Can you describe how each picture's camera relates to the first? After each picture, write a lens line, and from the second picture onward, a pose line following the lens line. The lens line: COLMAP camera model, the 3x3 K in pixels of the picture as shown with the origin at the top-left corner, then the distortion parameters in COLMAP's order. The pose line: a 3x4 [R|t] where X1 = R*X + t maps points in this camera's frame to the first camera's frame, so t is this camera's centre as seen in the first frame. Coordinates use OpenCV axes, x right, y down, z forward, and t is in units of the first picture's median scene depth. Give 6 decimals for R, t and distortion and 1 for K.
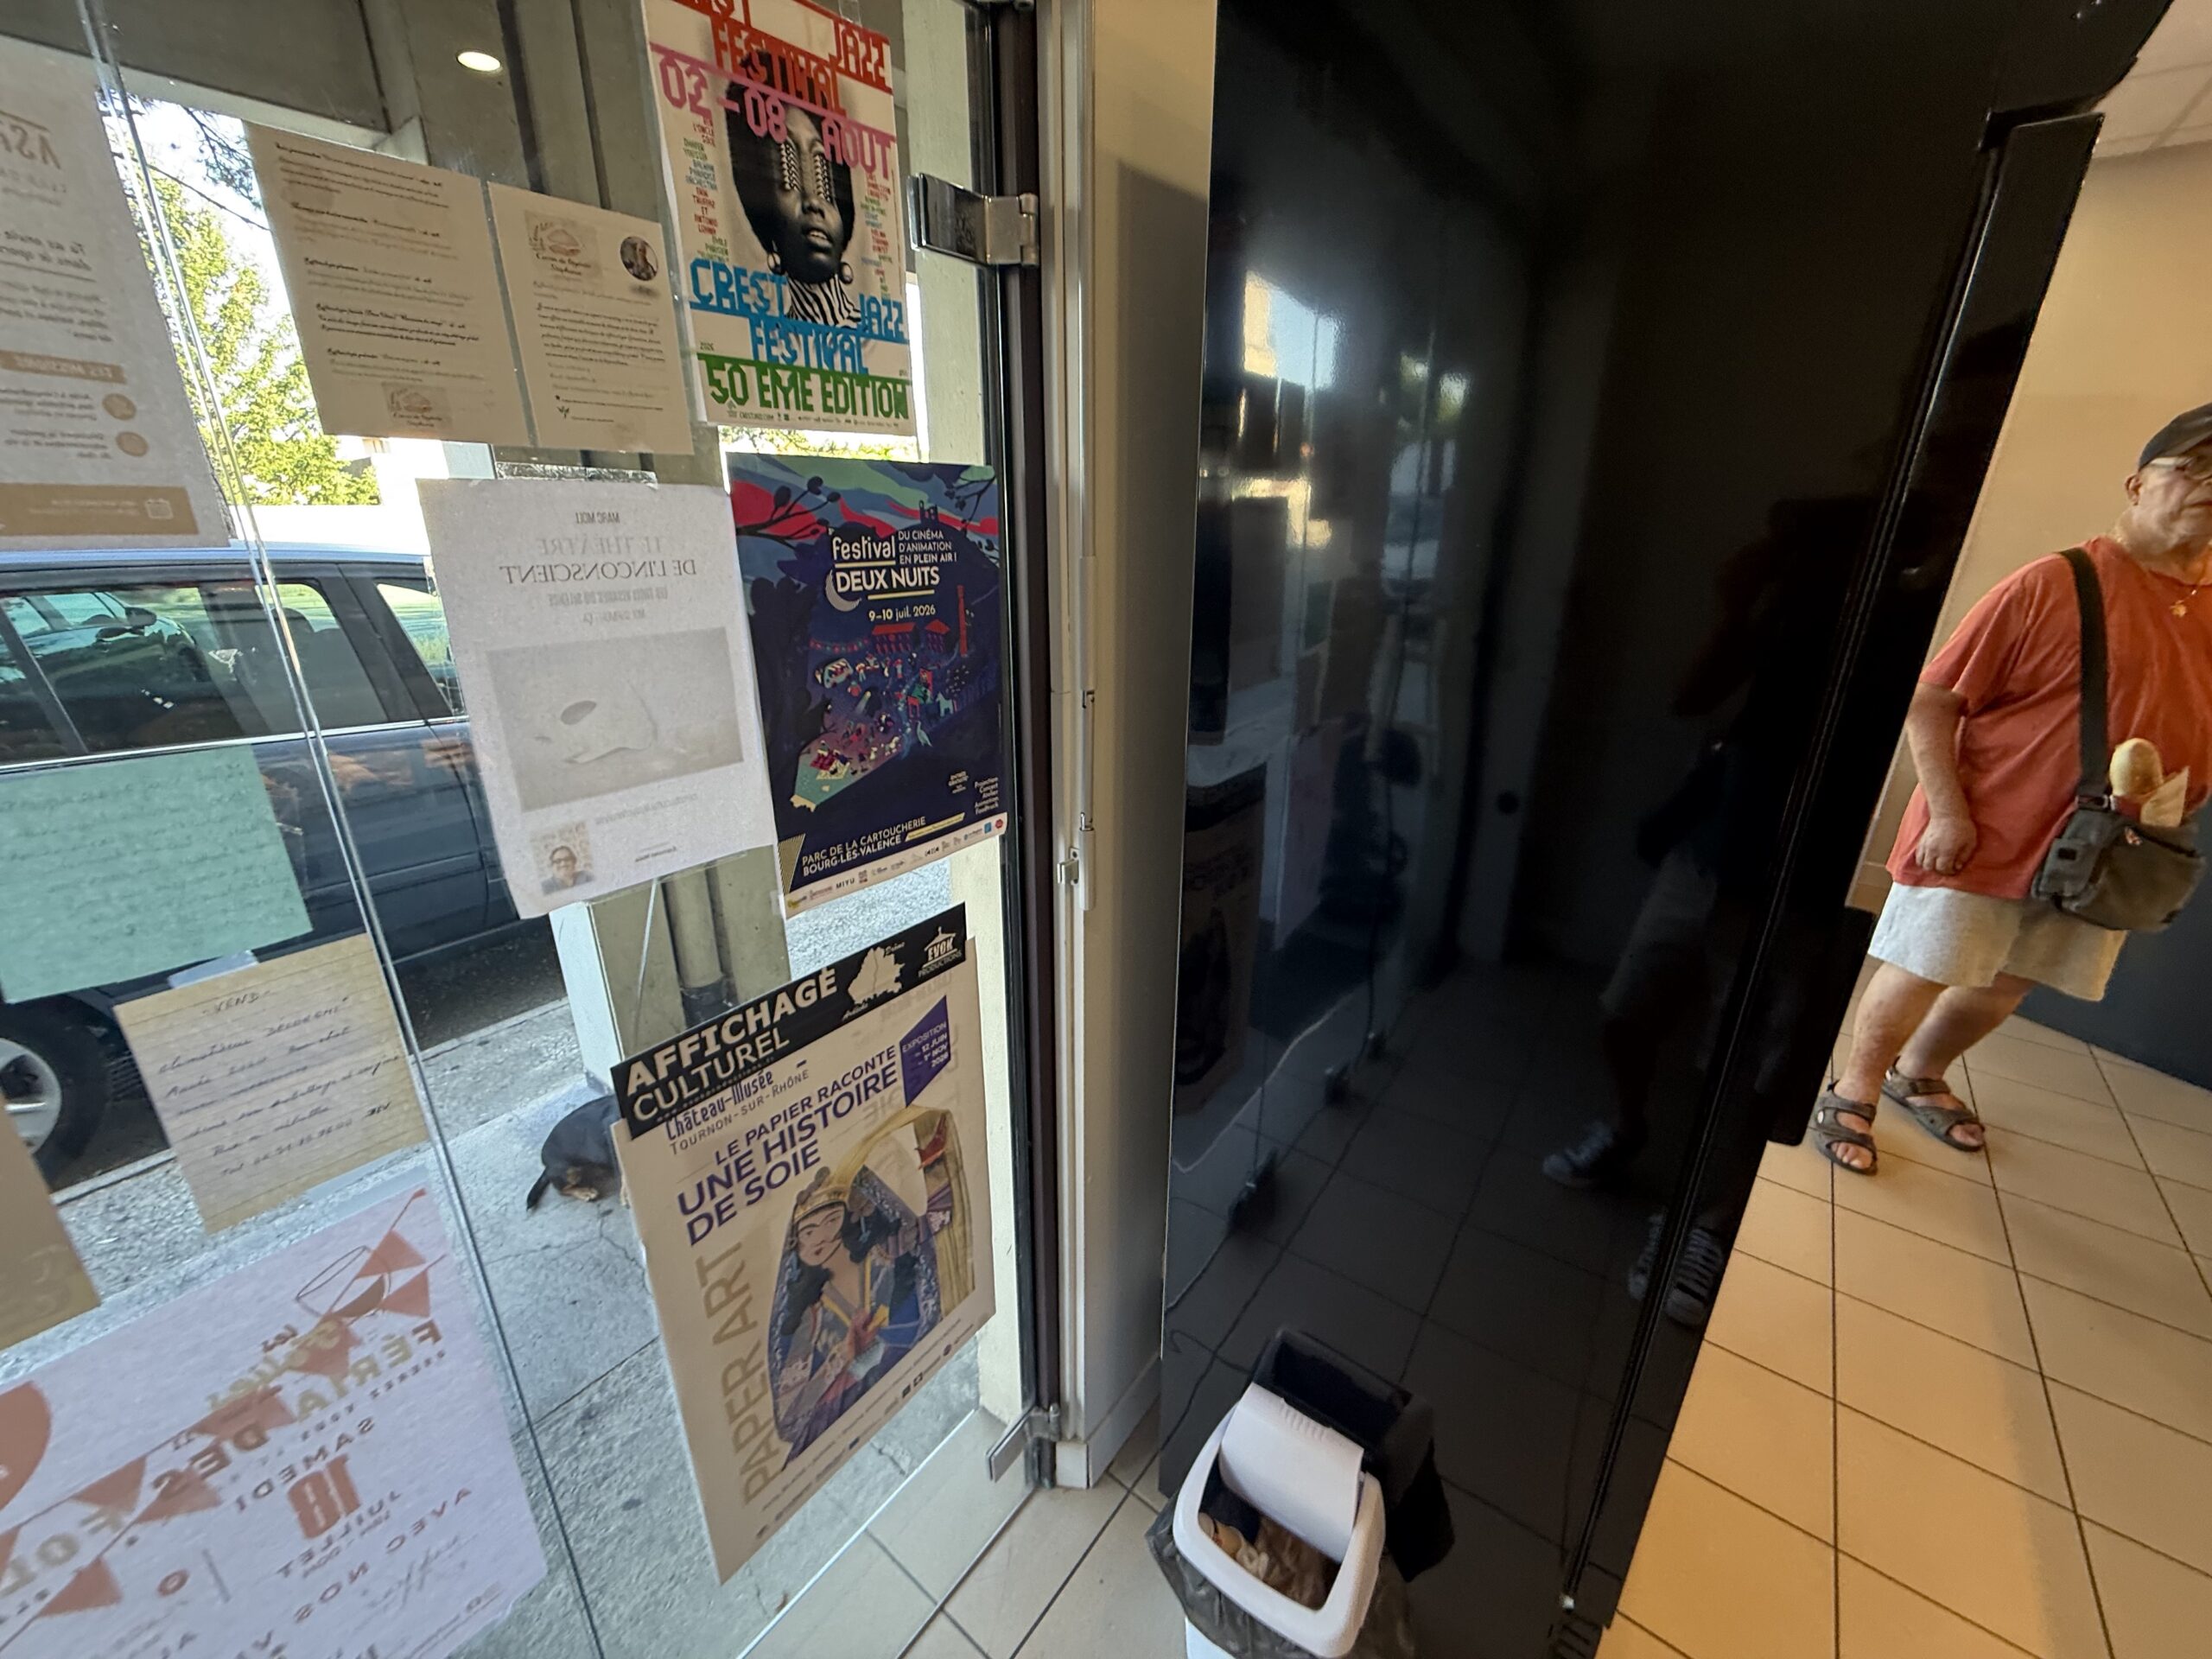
lens RADIAL K [[875.5, 0, 1089.2], [0, 875.5, 822.9], [0, 0, 1]] dist [-0.000340, 0.000259]
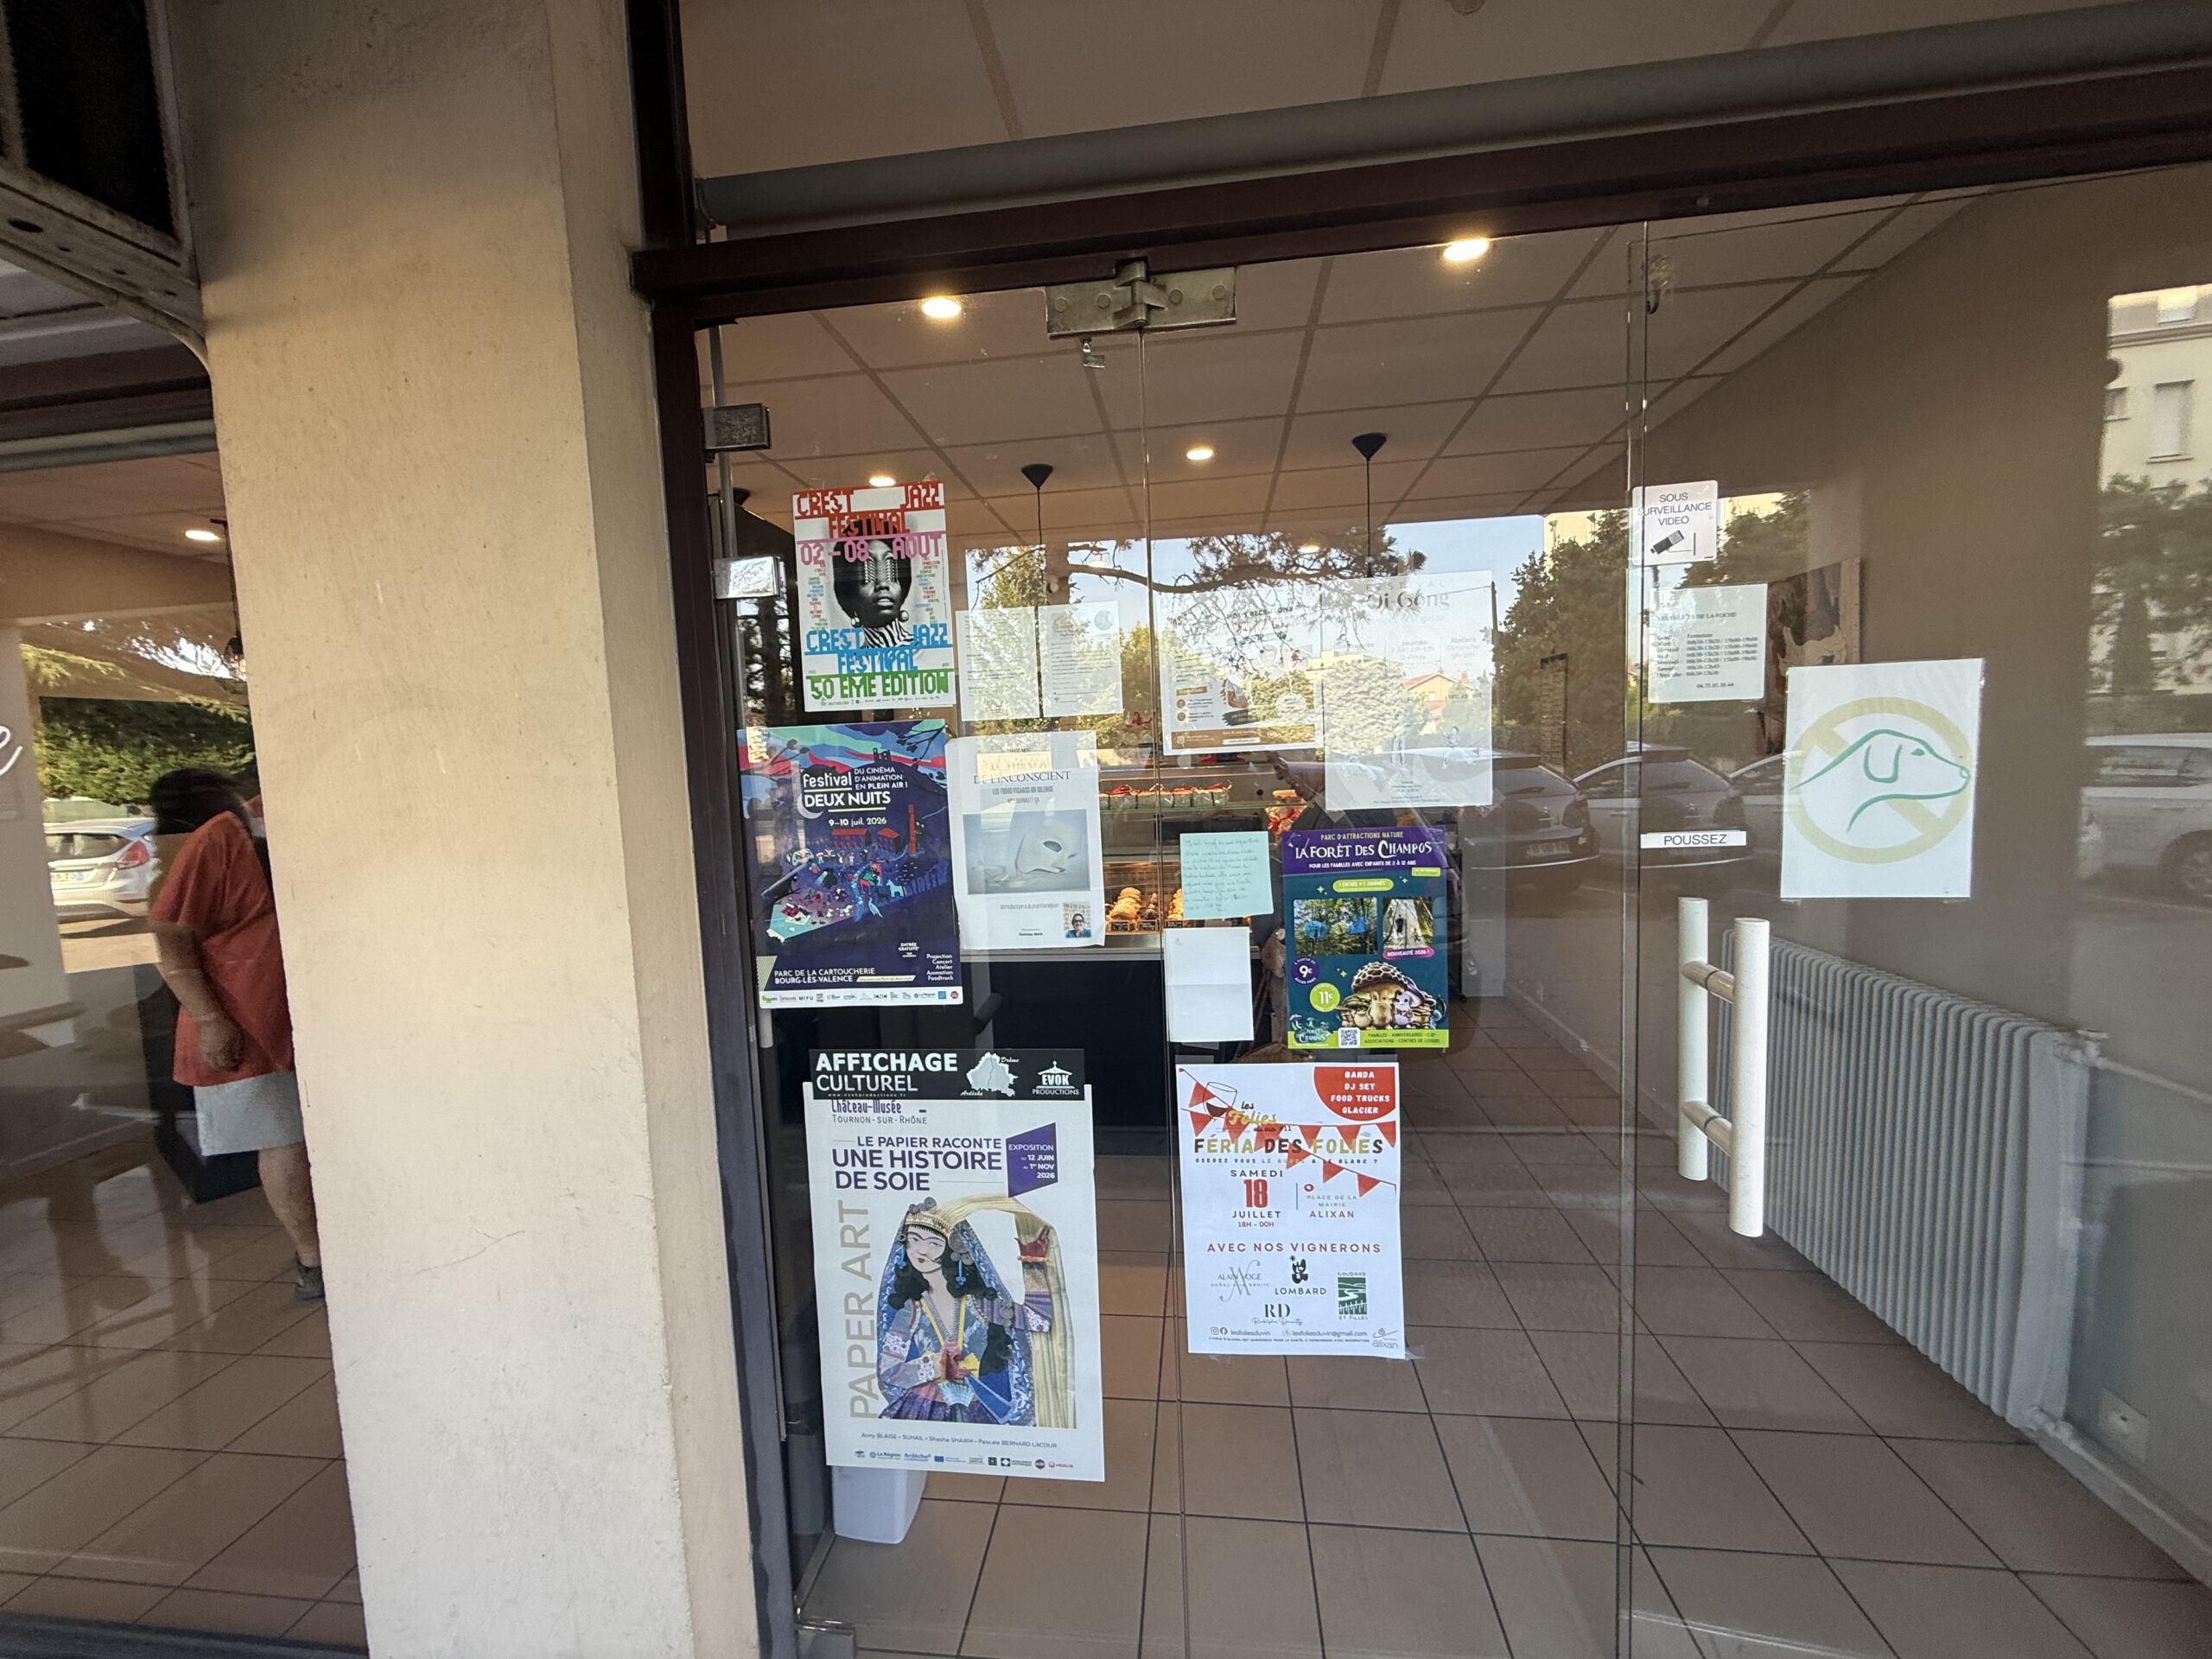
lens RADIAL K [[880.4, 0, 1095.7], [0, 880.4, 825.9], [0, 0, 1]] dist [-0.001057, 0.000046]
pose [[0.517620, 0.089786, -0.850887, 1.108193], [-0.254780, 0.965540, -0.053106, -0.188593], [0.816797, 0.244278, 0.522658, 0.391949]]
